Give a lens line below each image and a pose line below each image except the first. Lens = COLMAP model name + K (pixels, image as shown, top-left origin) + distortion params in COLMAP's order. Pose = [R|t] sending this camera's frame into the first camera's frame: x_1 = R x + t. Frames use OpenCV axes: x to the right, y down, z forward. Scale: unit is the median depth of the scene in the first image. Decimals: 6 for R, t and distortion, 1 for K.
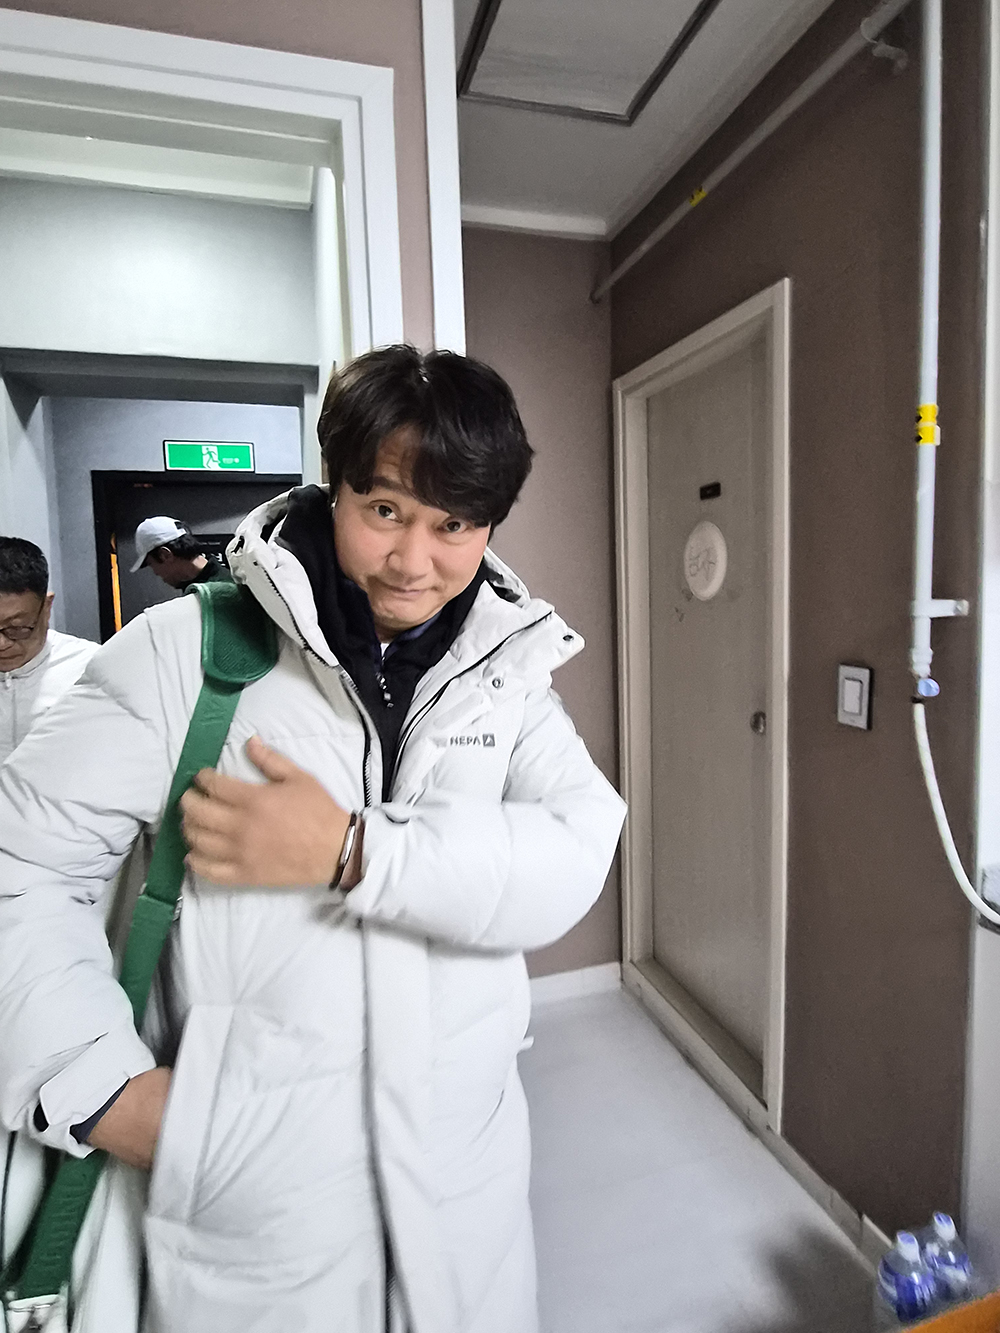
lens RADIAL K [[719.9, 0, 496.9], [0, 719.9, 660.1], [0, 0, 1]] dist [-0.005188, 0.011985]
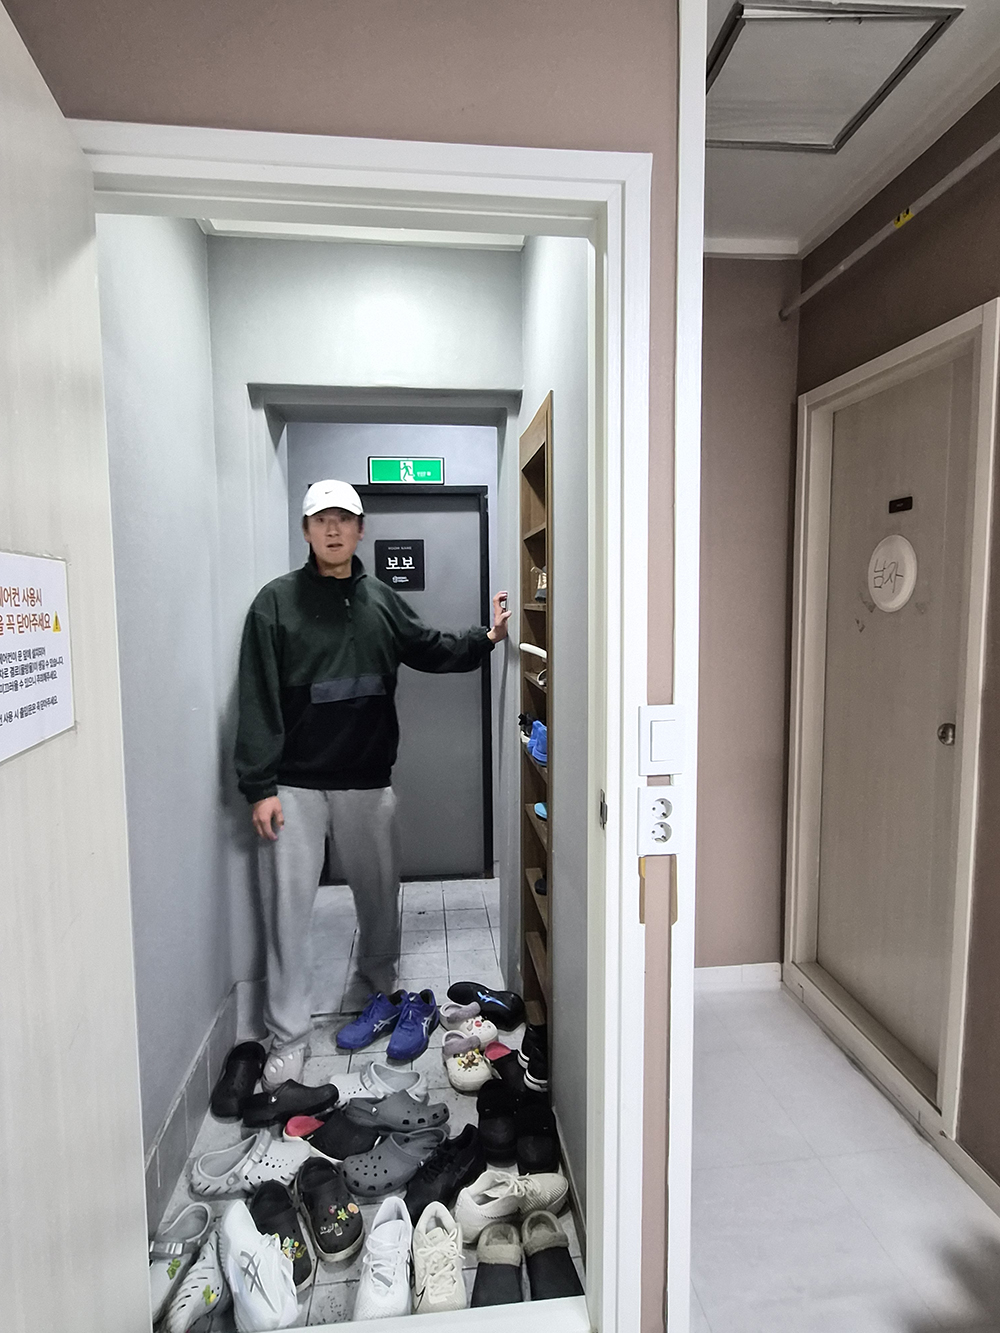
lens RADIAL K [[719.9, 0, 497.6], [0, 719.9, 664.1], [0, 0, 1]] dist [-0.005188, 0.011985]
pose [[0.983110, 0.041561, -0.178233, -0.068430], [-0.041873, 0.999121, 0.002016, 0.010818], [0.178160, 0.005481, 0.983986, -0.093519]]
